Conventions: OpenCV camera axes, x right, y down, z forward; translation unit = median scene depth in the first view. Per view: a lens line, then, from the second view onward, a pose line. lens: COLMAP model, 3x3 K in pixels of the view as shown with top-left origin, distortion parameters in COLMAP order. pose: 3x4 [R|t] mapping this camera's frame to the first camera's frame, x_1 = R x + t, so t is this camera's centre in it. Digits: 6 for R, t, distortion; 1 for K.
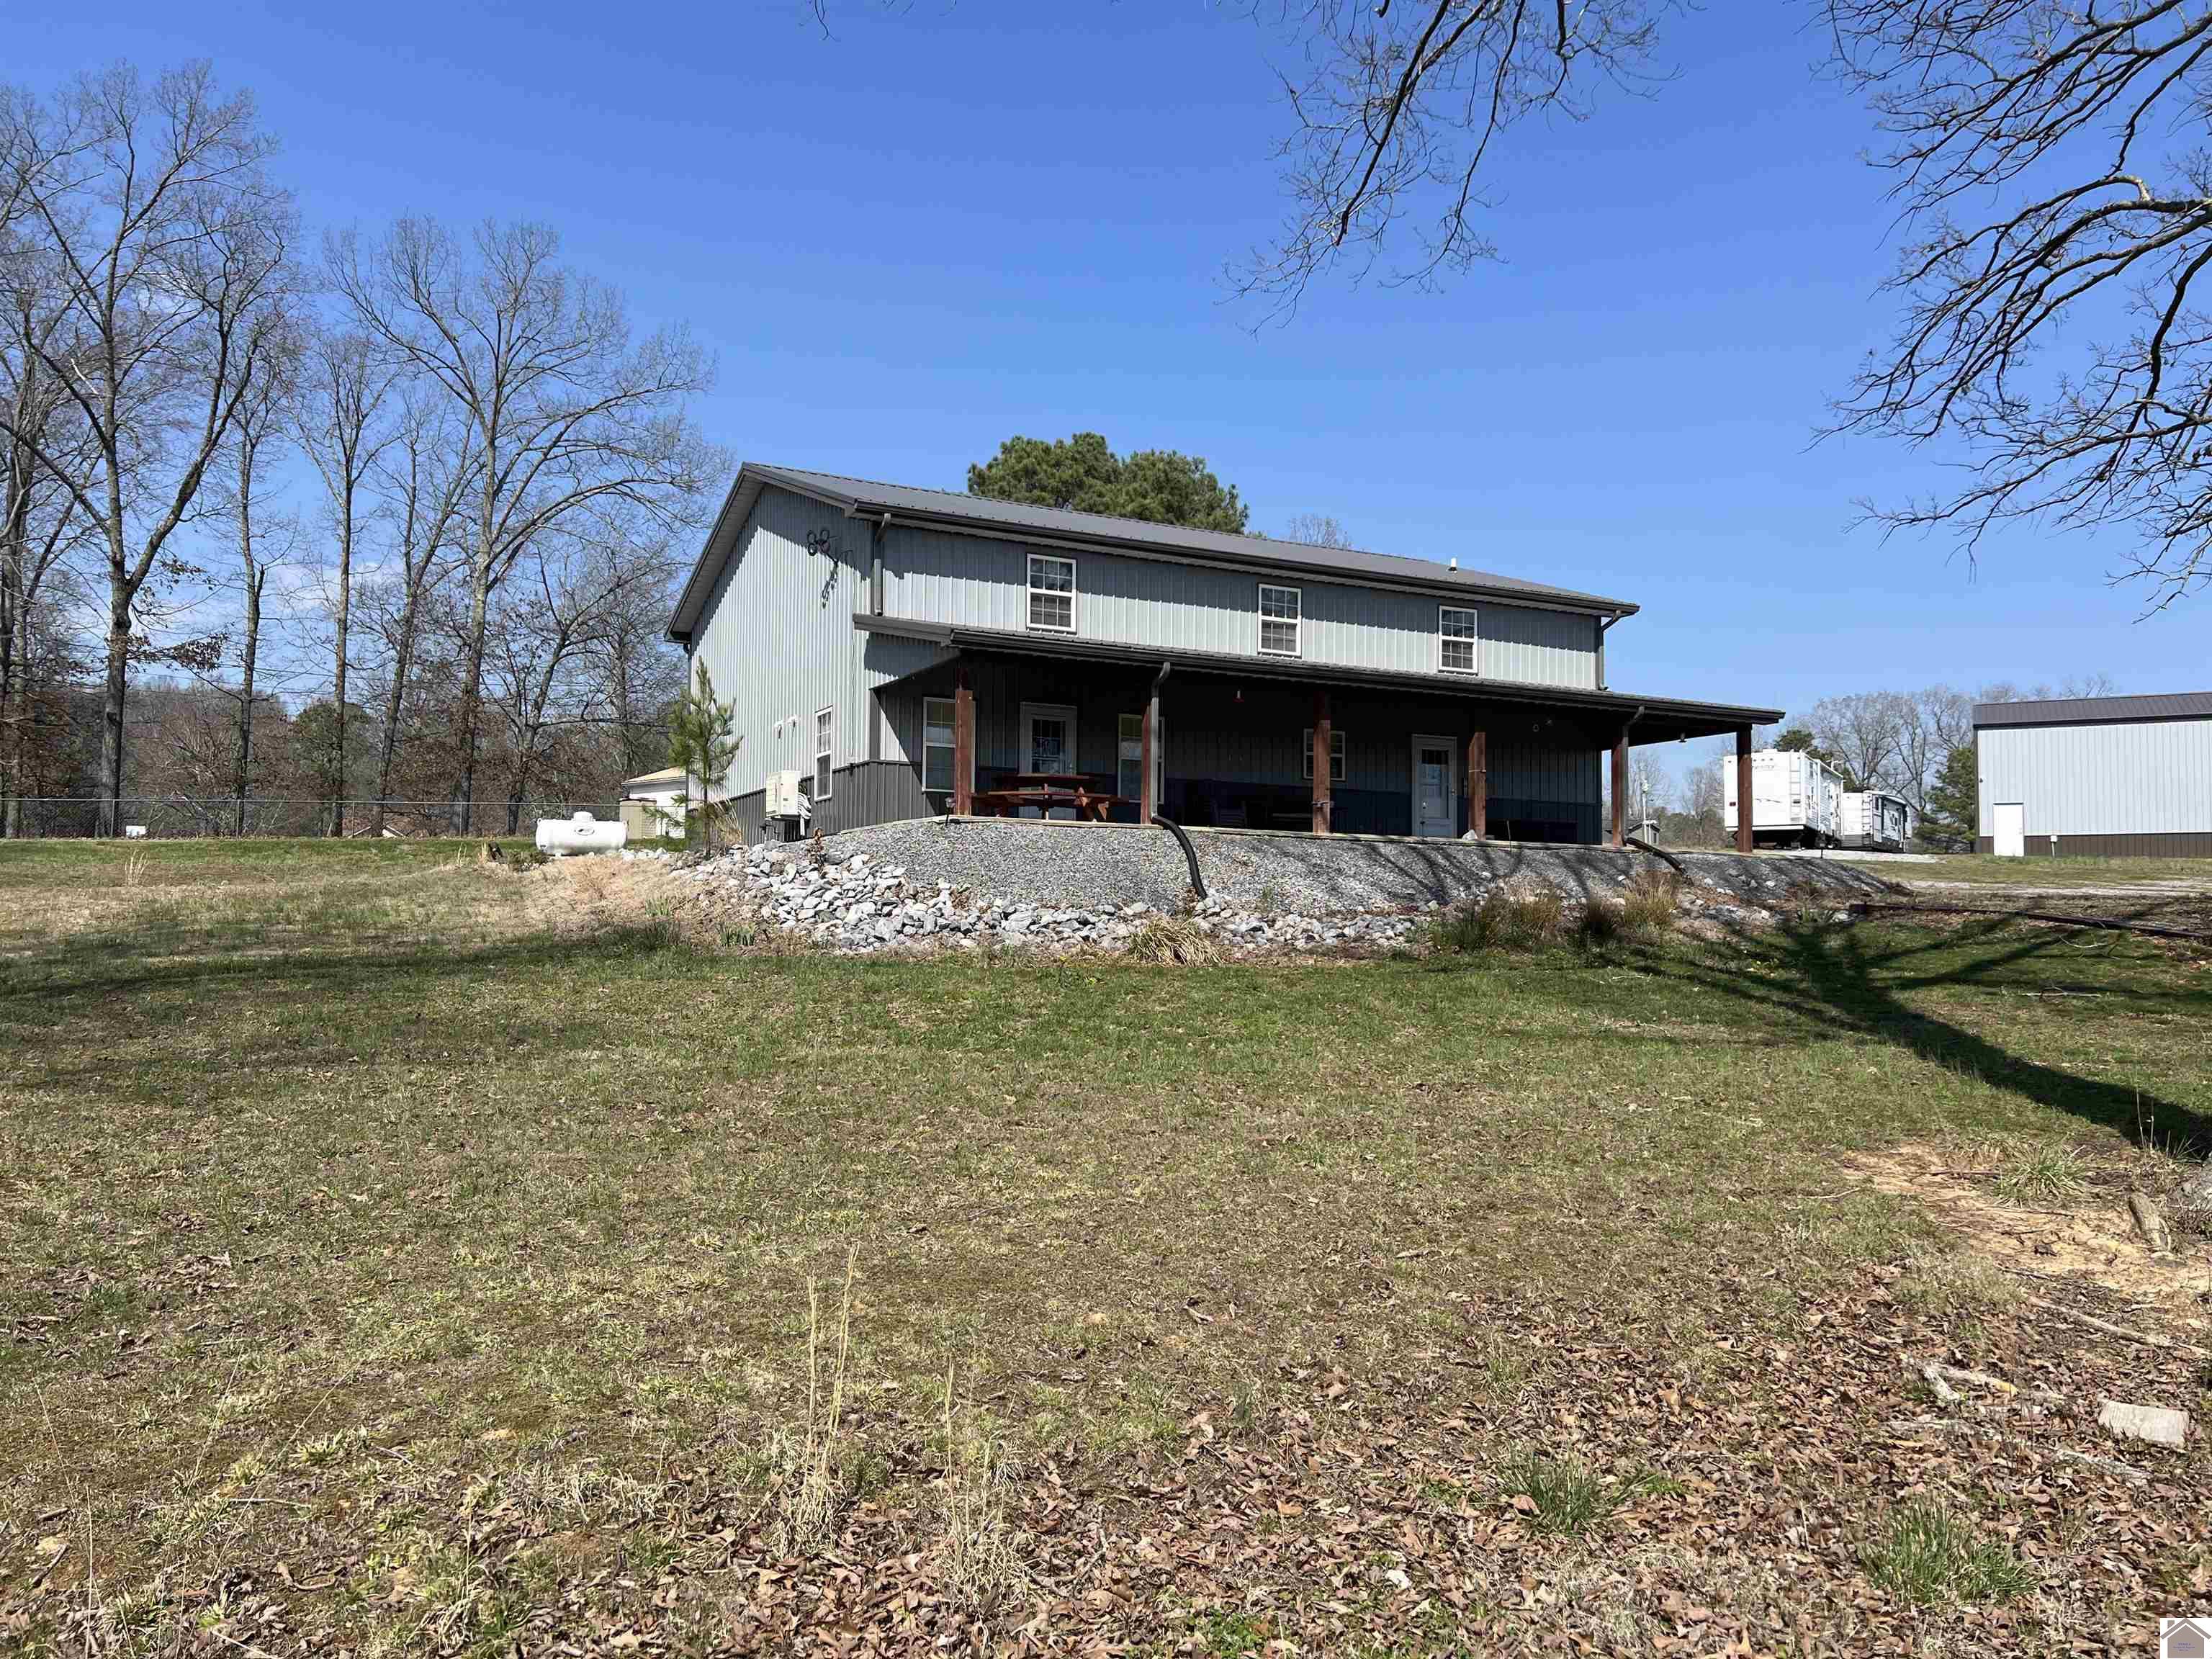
lens RADIAL K [[1700.3, 0, 1101.7], [0, 1700.3, 898.3], [0, 0, 1]] dist [0.042977, -0.045629]
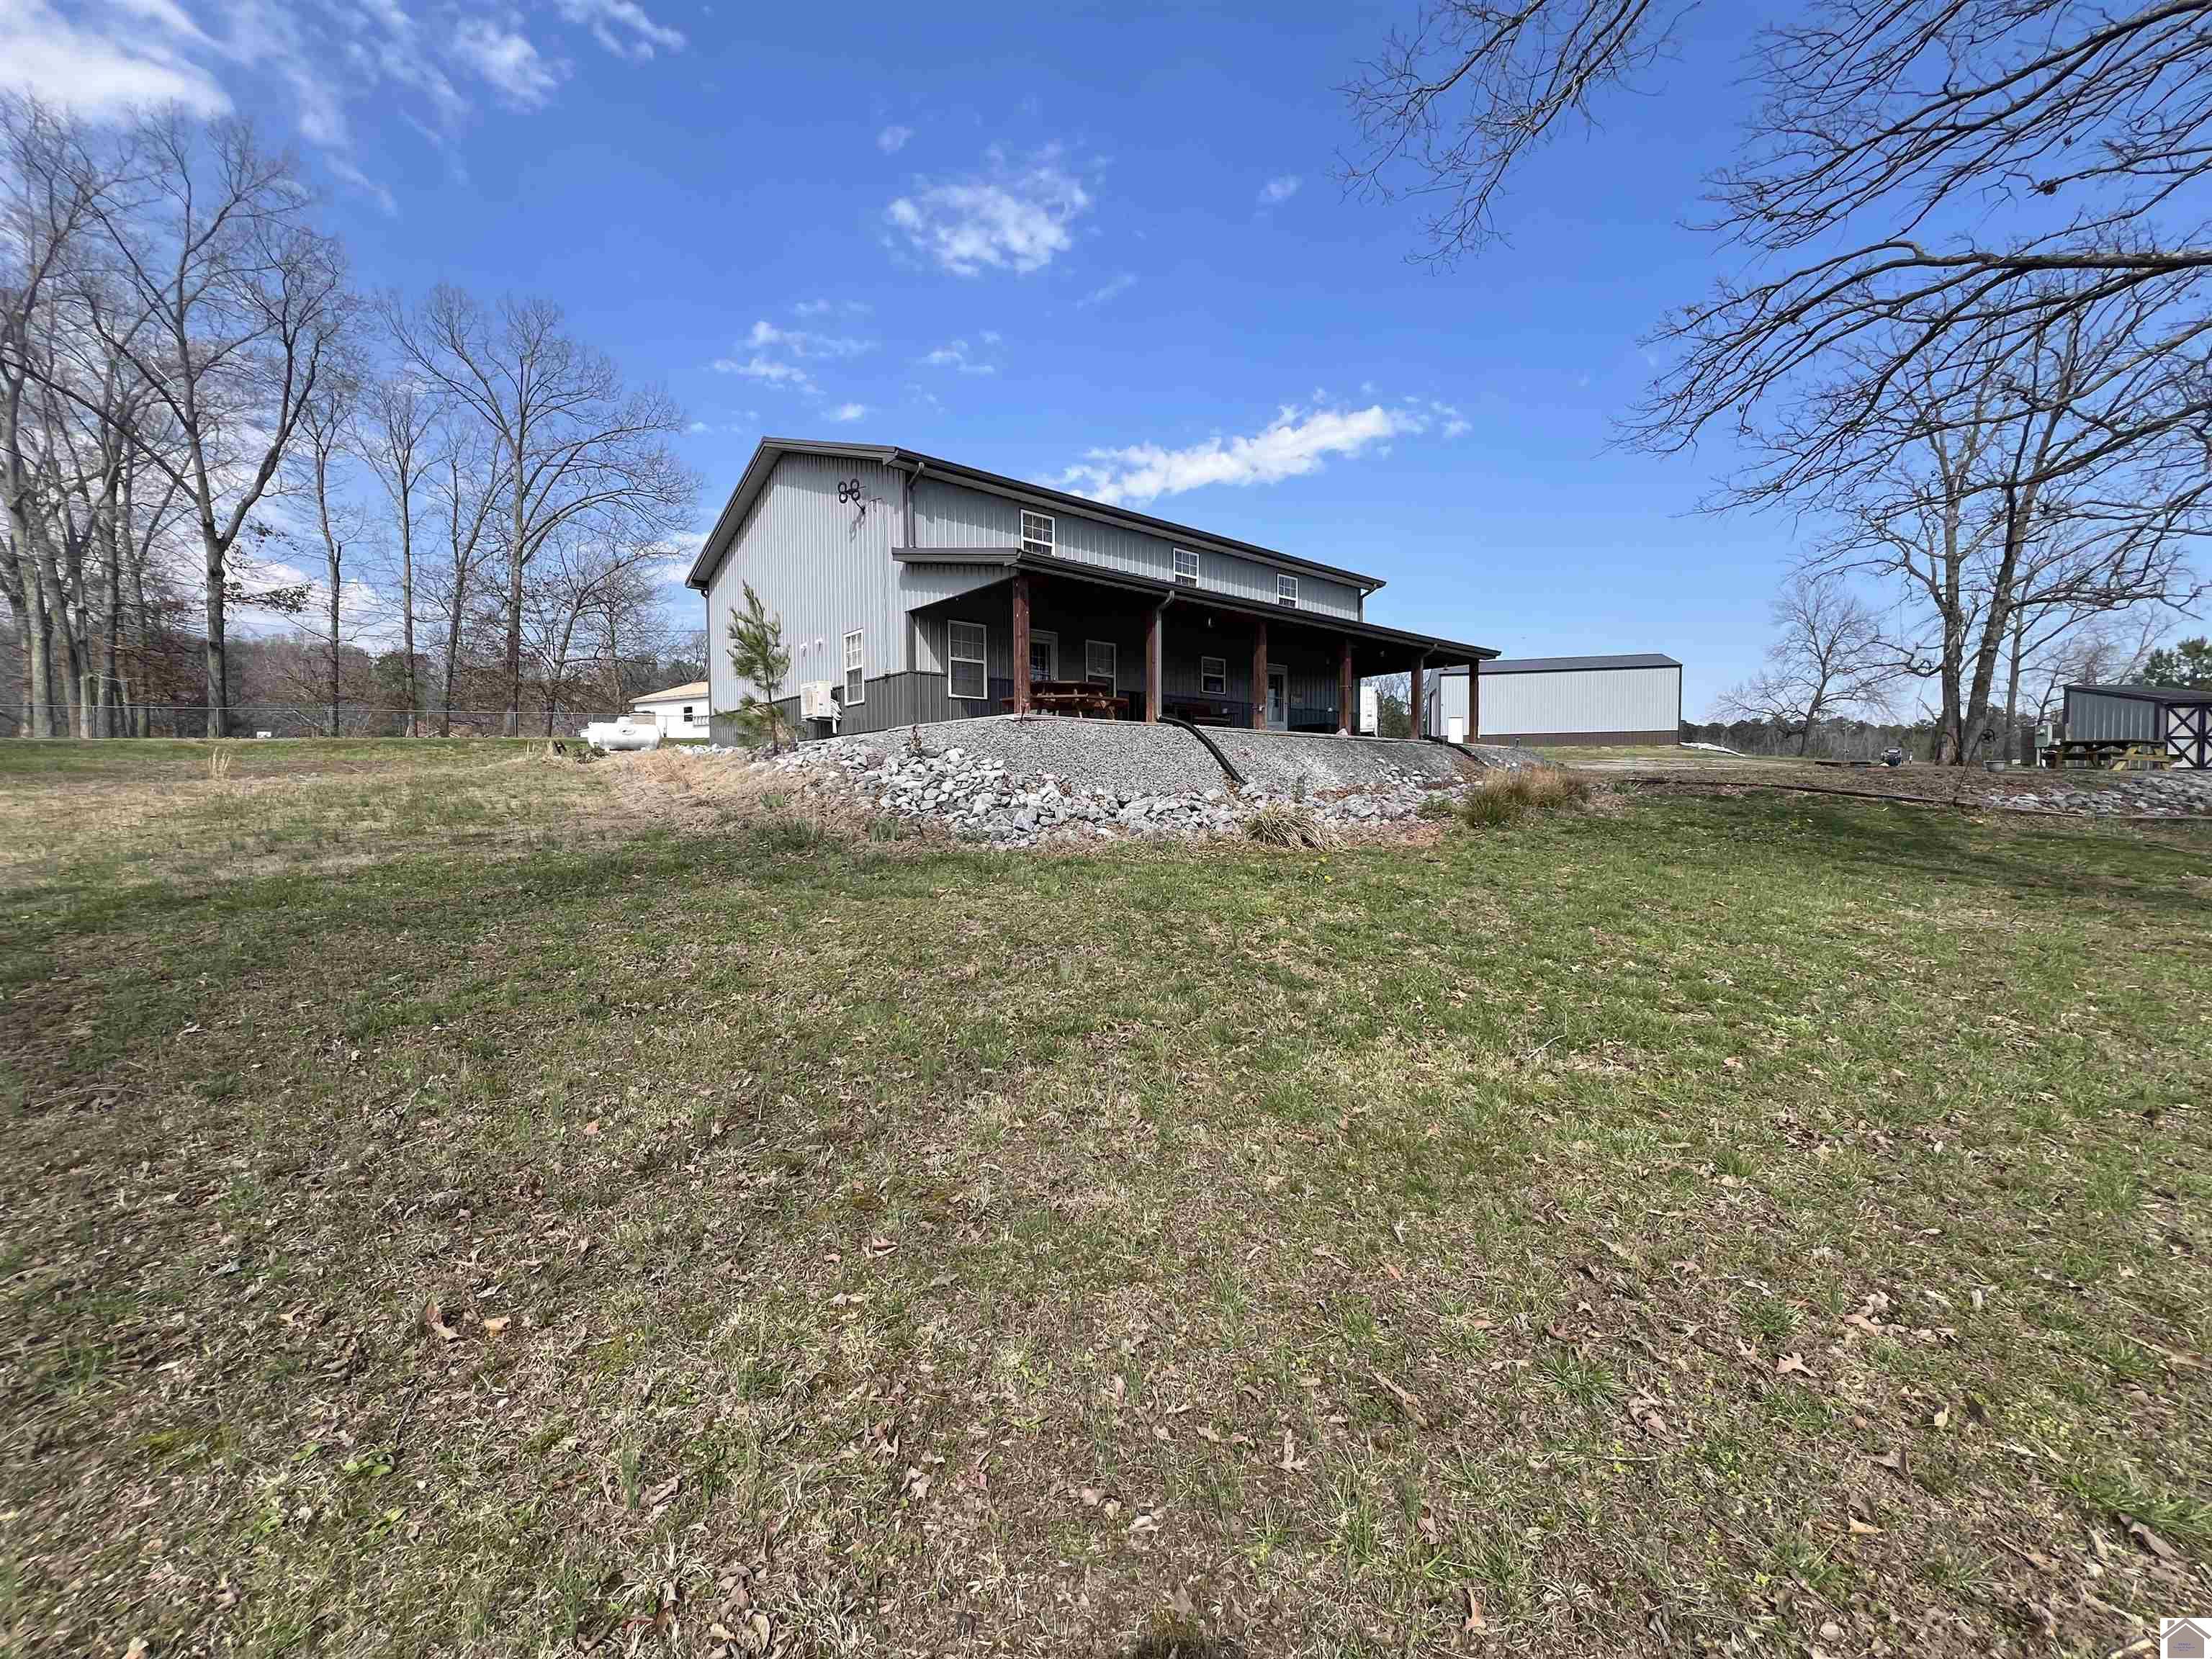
lens RADIAL K [[899.7, 0, 1103.5], [0, 899.7, 848.9], [0, 0, 1]] dist [-0.006715, 0.002073]
pose [[0.972988, -0.030718, 0.228803, -0.120422], [0.010507, 0.995973, 0.089035, -0.007472], [-0.230617, -0.084226, 0.969392, 0.261938]]
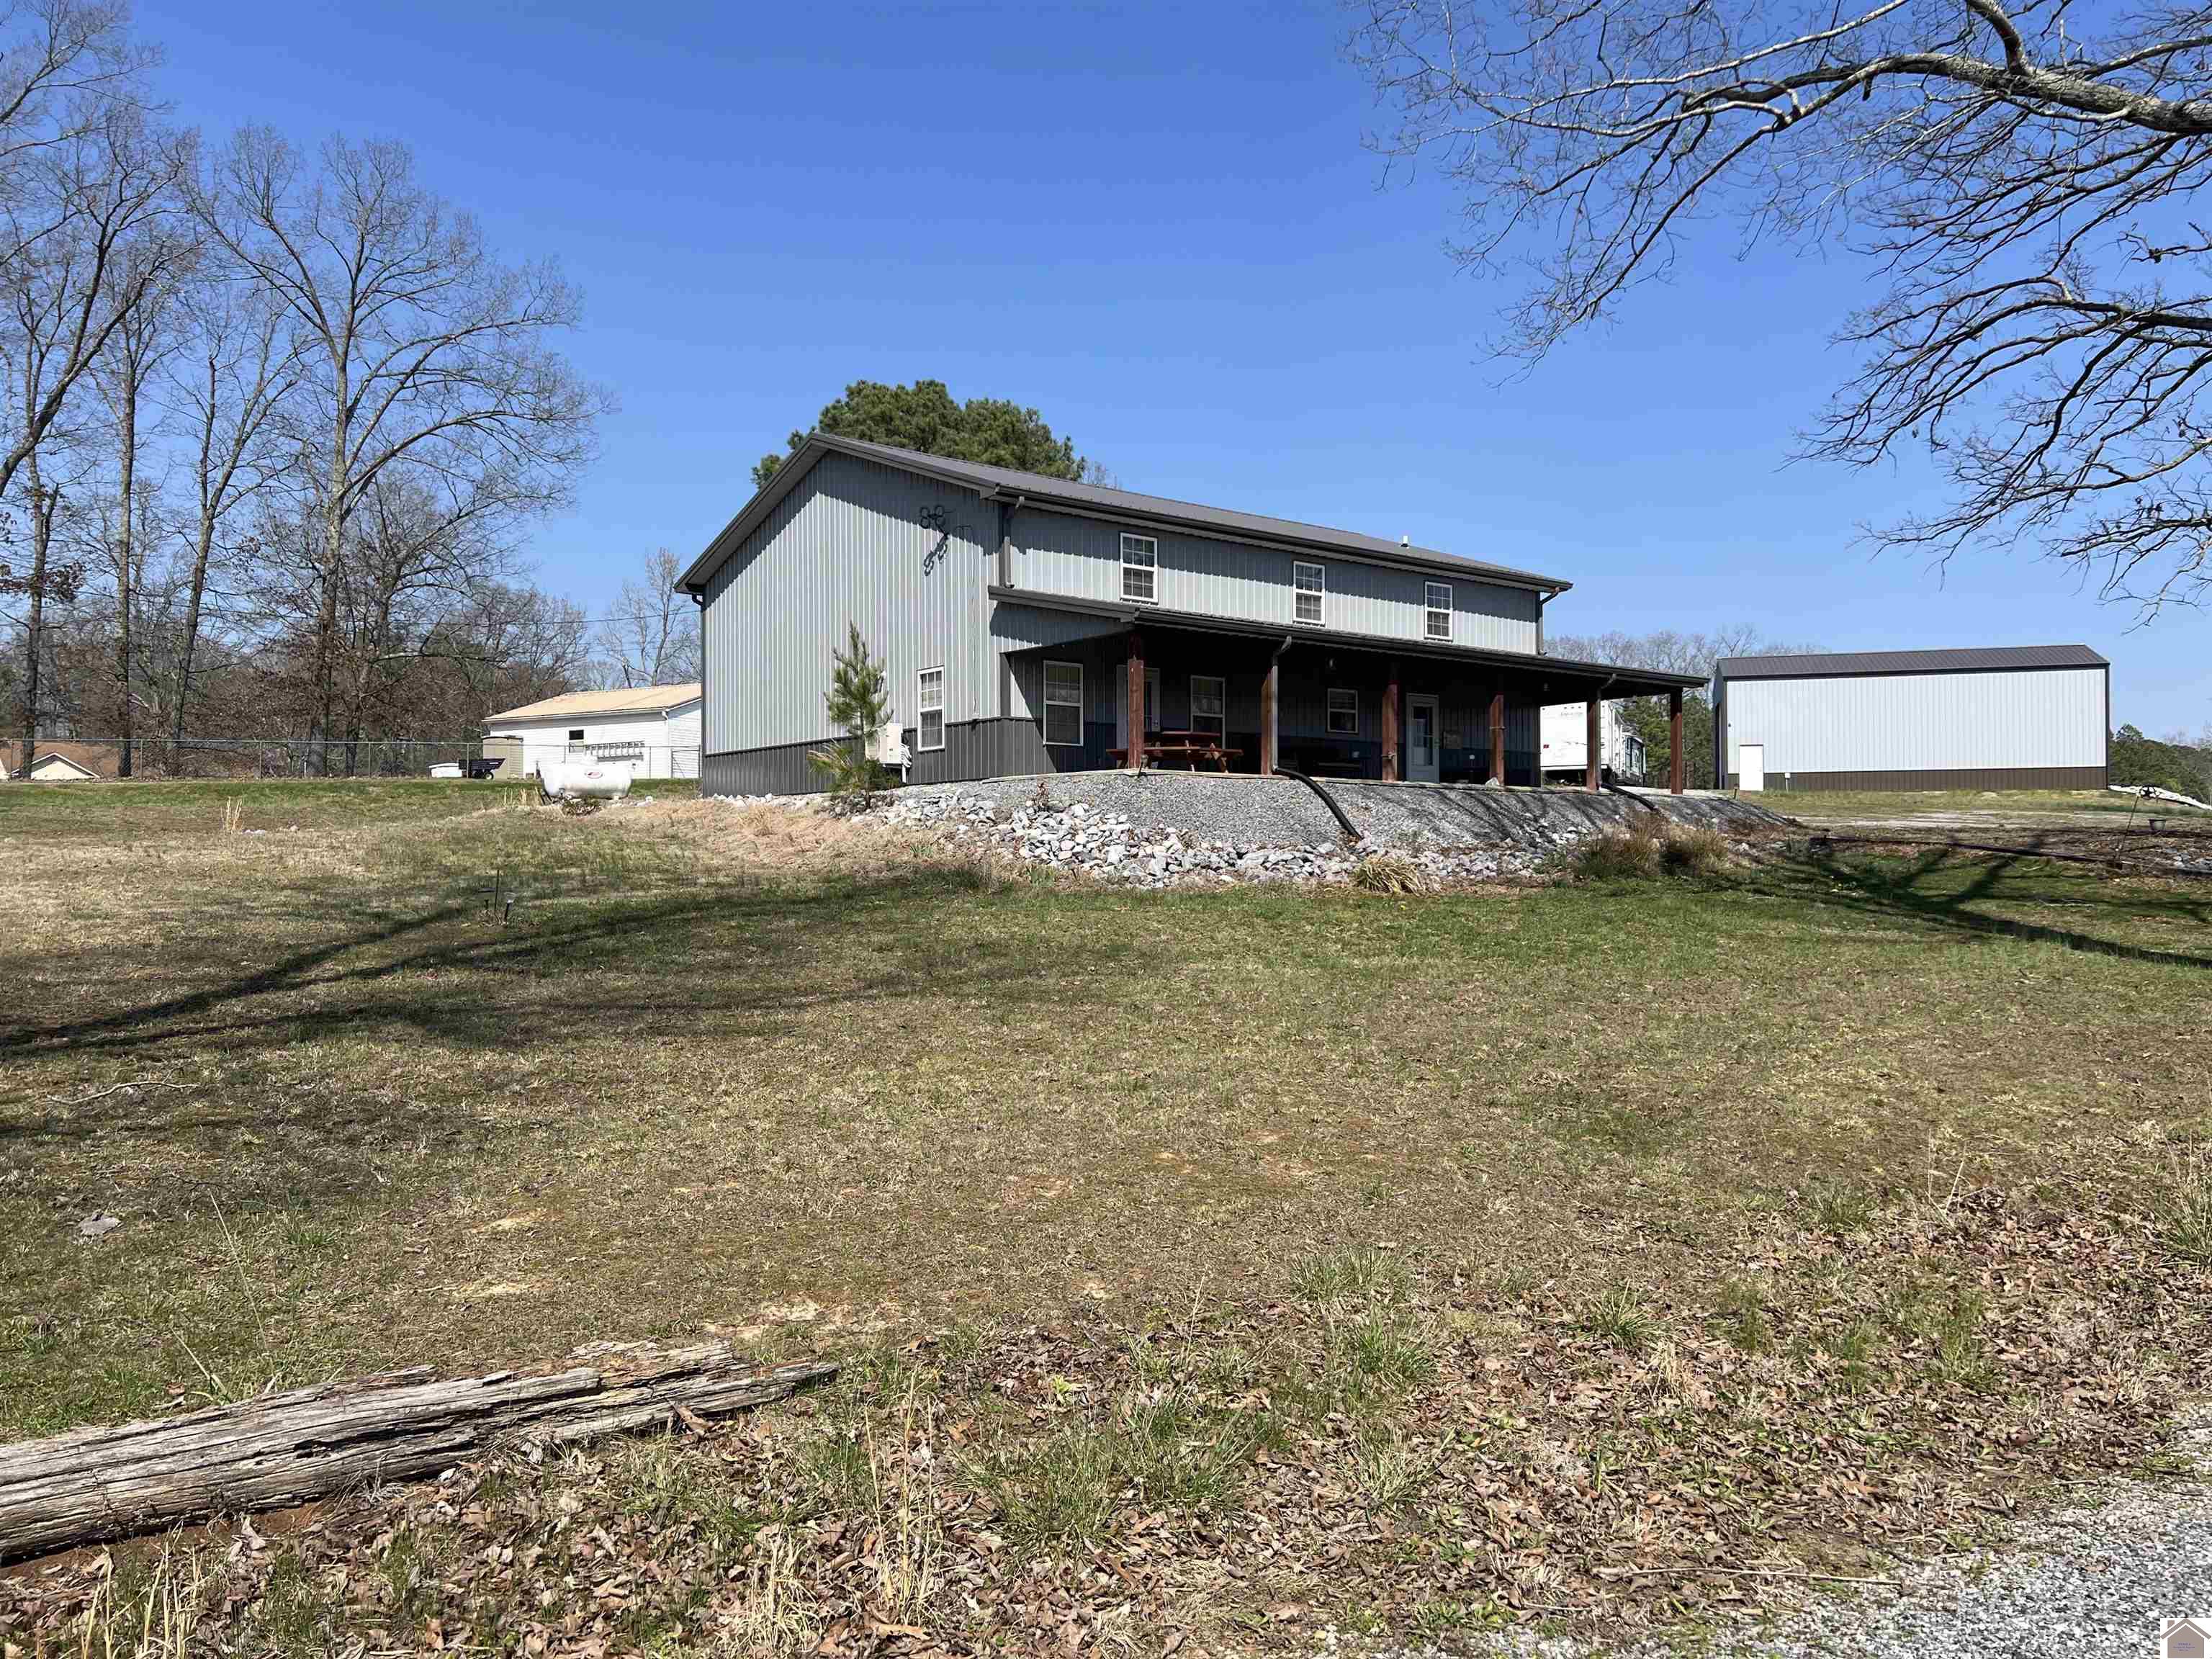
lens RADIAL K [[1700.3, 0, 1116.2], [0, 1700.3, 904.8], [0, 0, 1]] dist [0.042977, -0.045629]
pose [[0.980343, -0.015890, 0.196662, -0.227466], [0.006929, 0.998910, 0.046171, -0.006459], [-0.197182, -0.043901, 0.979384, -0.099025]]
